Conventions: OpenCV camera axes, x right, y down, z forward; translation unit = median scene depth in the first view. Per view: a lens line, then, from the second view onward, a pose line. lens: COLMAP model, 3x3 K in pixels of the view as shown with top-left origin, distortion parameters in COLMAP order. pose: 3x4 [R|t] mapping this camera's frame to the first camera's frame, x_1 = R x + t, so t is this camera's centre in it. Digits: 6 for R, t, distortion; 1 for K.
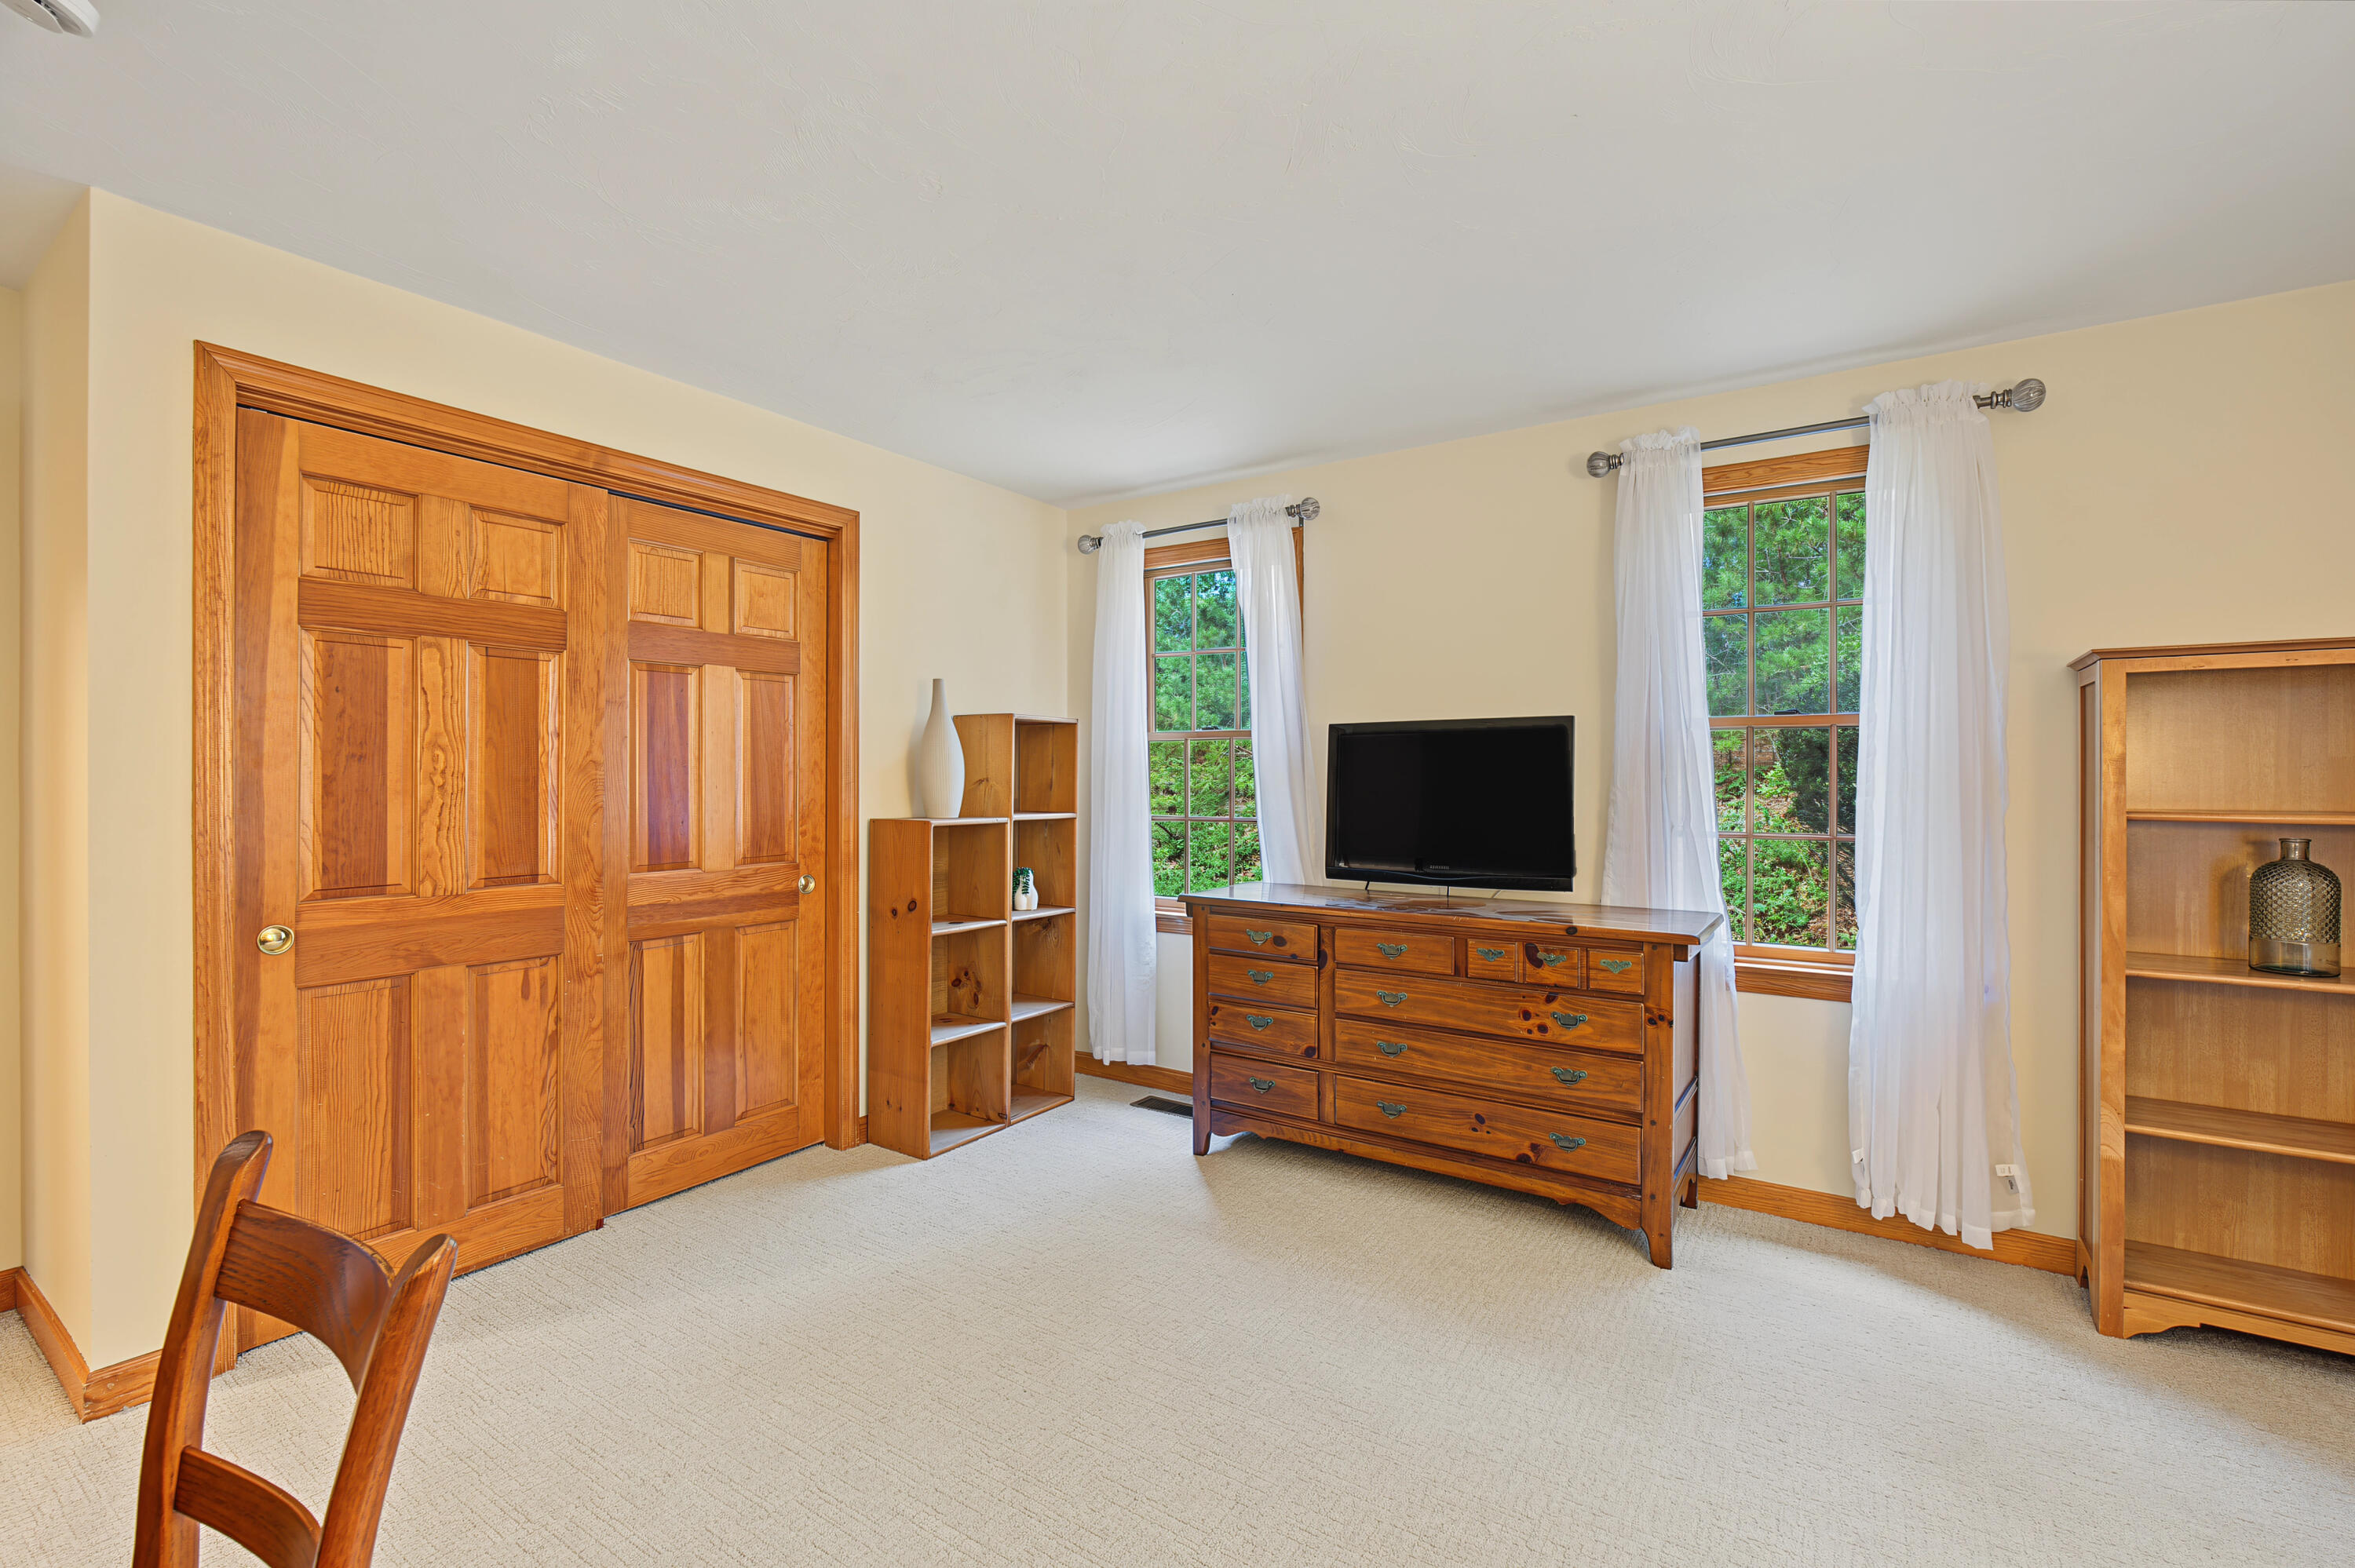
lens RADIAL K [[1083.6, 0, 1179.5], [0, 1083.6, 769.9], [0, 0, 1]] dist [-0.015711, -0.000361]
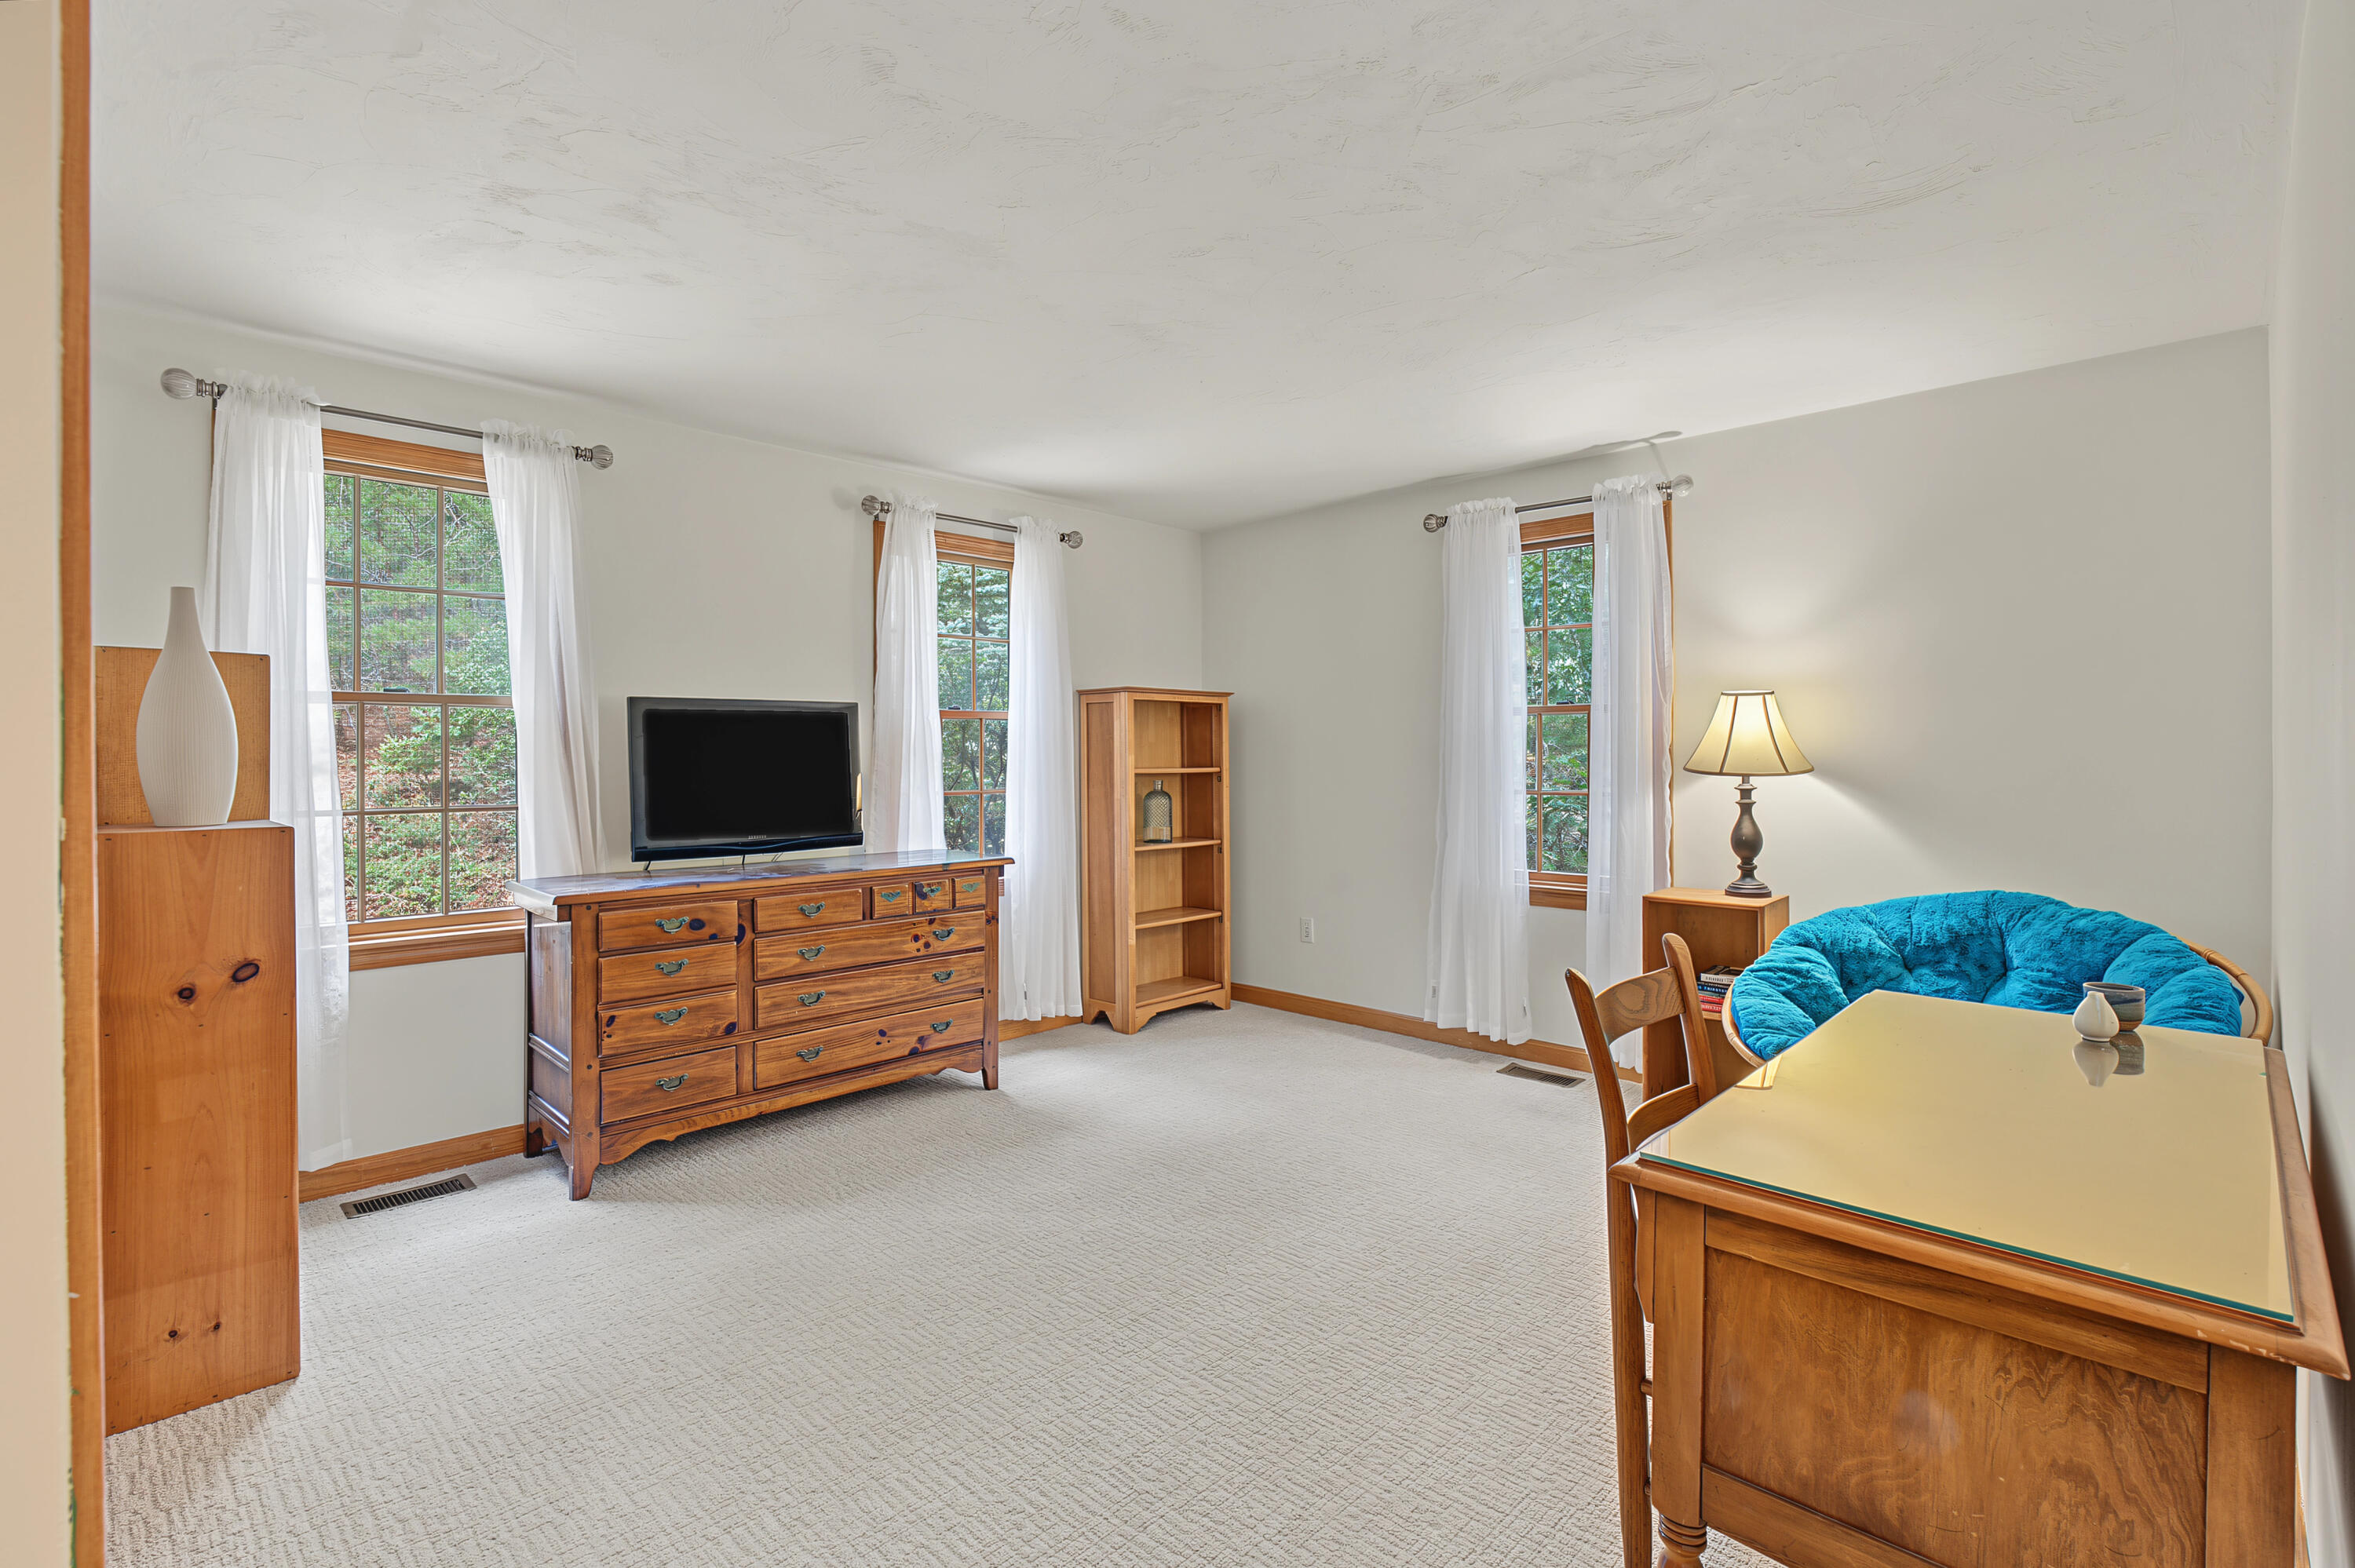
lens RADIAL K [[1083.6, 0, 1177.1], [0, 1083.6, 777.3], [0, 0, 1]] dist [-0.015711, -0.000361]
pose [[0.163224, -0.019561, 0.986395, -0.810337], [0.002030, 0.999808, 0.019491, 0.011262], [-0.986587, -0.001179, 0.163233, 0.444217]]
